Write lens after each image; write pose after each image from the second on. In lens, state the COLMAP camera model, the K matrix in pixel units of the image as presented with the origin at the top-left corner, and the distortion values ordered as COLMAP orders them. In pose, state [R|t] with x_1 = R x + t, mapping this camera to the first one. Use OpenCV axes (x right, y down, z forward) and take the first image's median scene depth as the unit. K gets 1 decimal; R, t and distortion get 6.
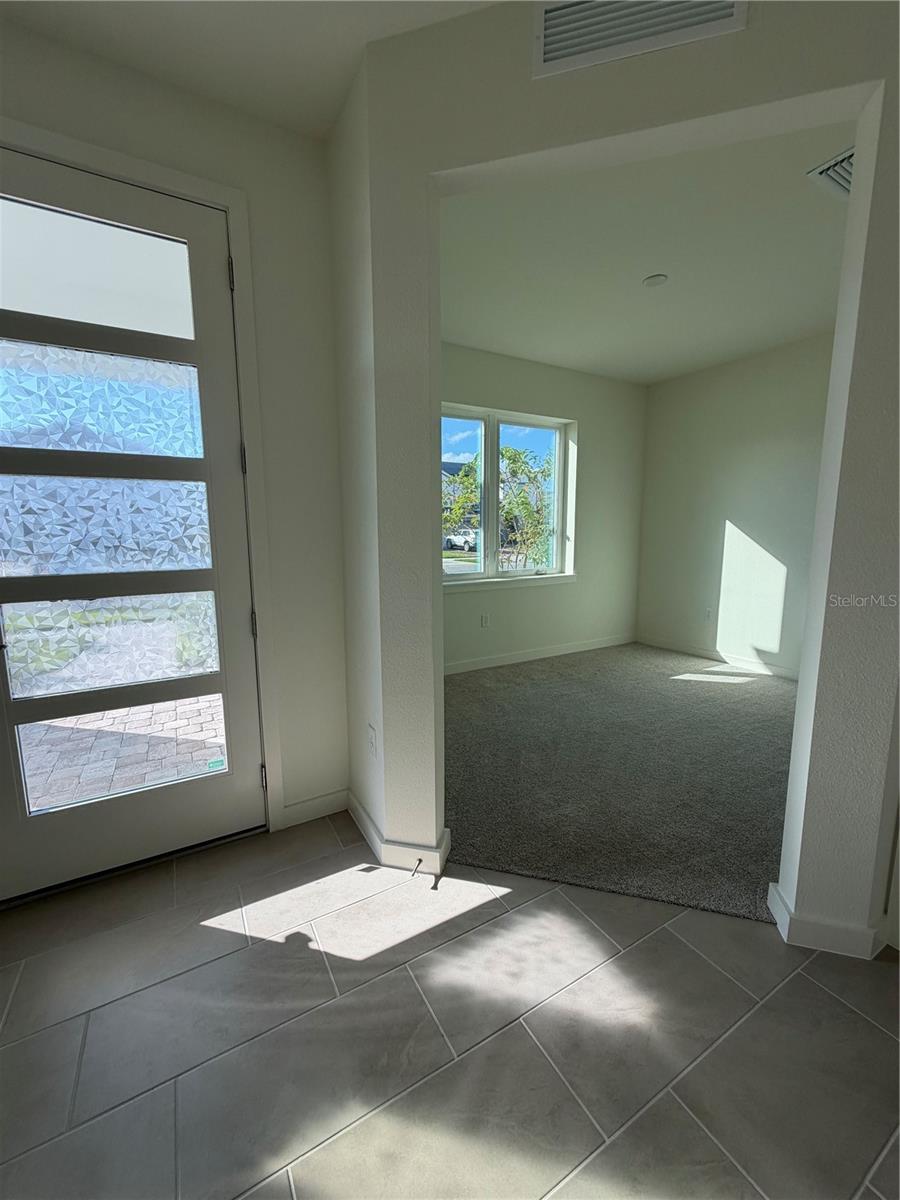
lens RADIAL K [[481.5, 0, 451.7], [0, 481.5, 597.3], [0, 0, 1]] dist [-0.001410, 0.001793]
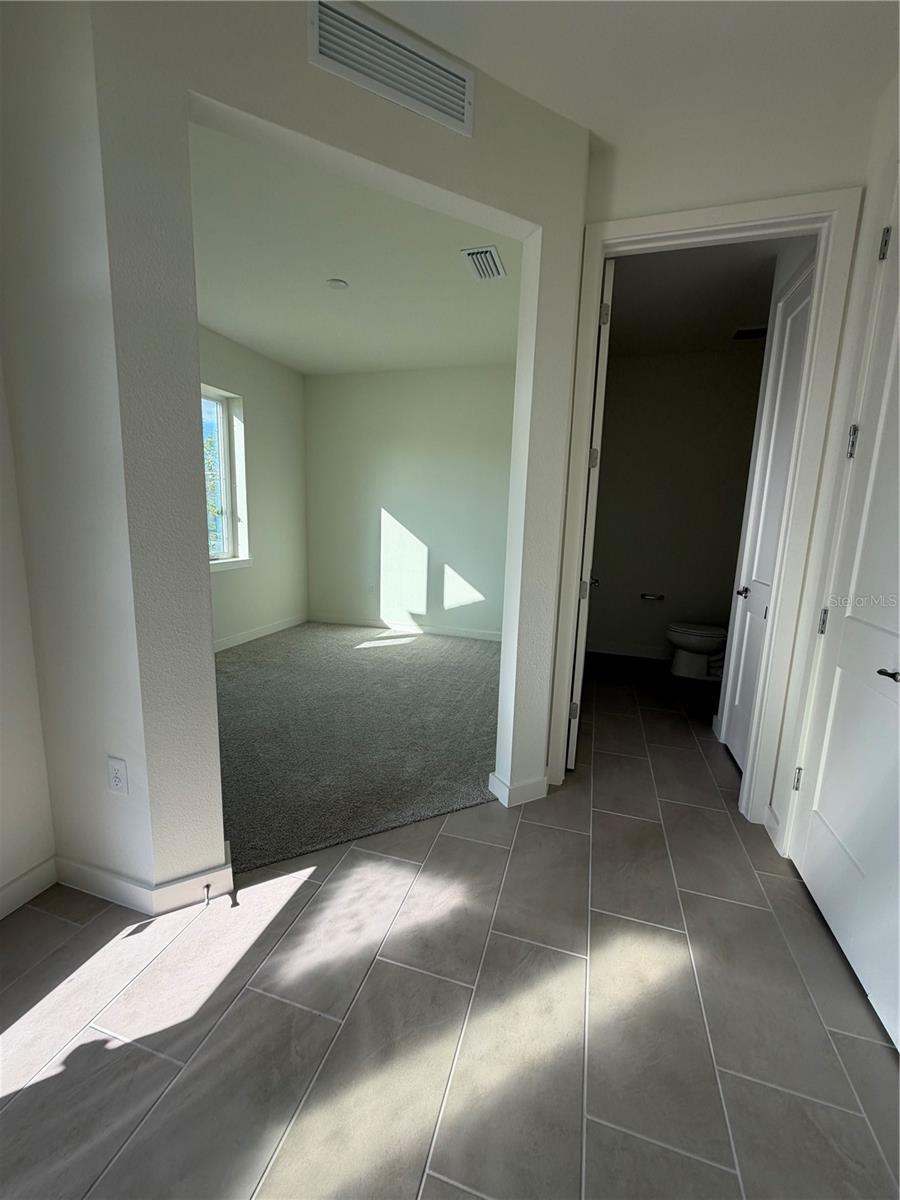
lens RADIAL K [[481.5, 0, 454.0], [0, 481.5, 595.7], [0, 0, 1]] dist [-0.001410, 0.001793]
pose [[0.727281, -0.084128, 0.681165, -0.277068], [0.062426, 0.996454, 0.056415, -0.005139], [-0.683495, 0.001493, 0.729953, 0.044631]]
